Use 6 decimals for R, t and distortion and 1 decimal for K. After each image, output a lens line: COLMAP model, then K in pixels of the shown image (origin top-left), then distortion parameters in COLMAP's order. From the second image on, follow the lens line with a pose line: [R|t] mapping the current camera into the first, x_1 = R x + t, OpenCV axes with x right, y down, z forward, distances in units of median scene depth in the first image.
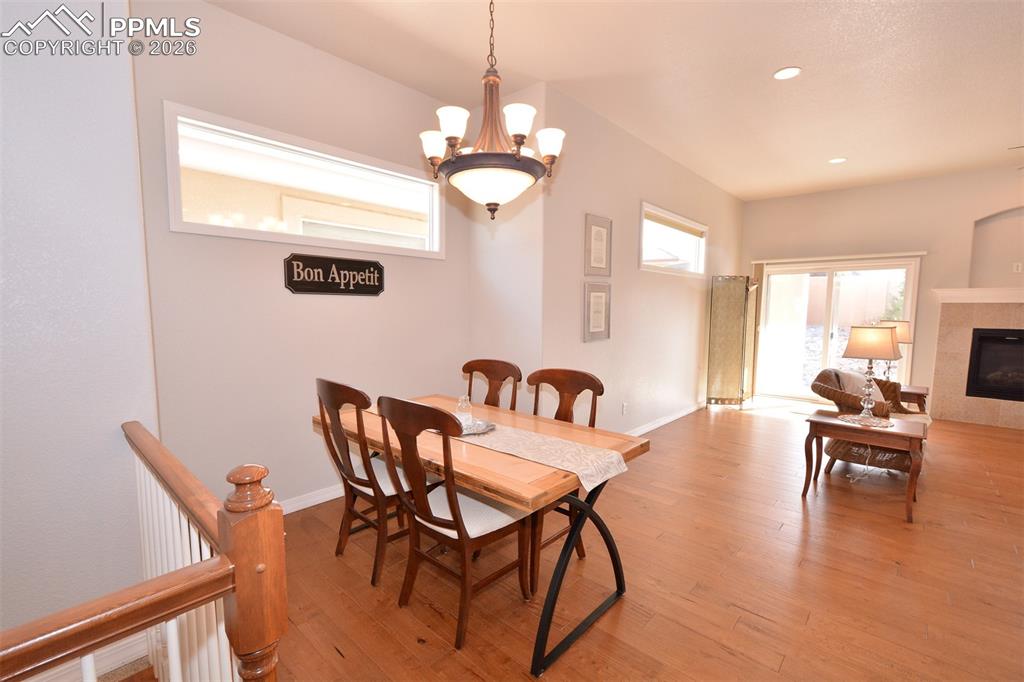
lens RADIAL K [[448.0, 0, 508.7], [0, 448.0, 351.1], [0, 0, 1]] dist [0.002487, -0.005541]
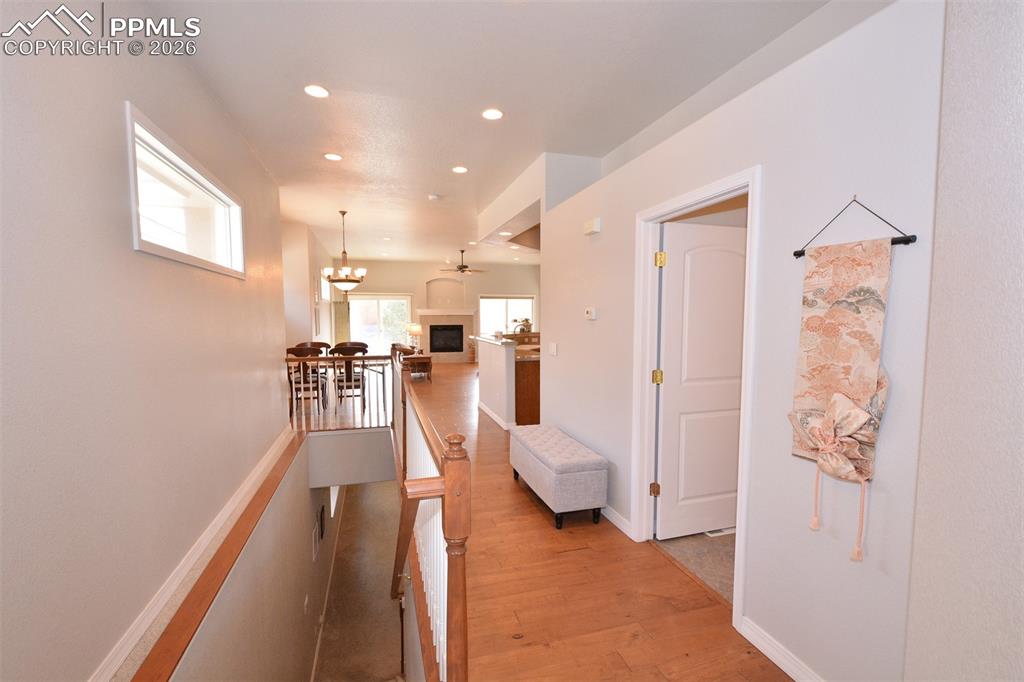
lens RADIAL K [[448.0, 0, 508.7], [0, 448.0, 351.1], [0, 0, 1]] dist [0.002487, -0.005541]
pose [[0.513302, -0.076931, 0.854753, -1.276259], [0.088182, 0.995430, 0.036636, 0.058553], [-0.853665, 0.056568, 0.517741, -0.960076]]
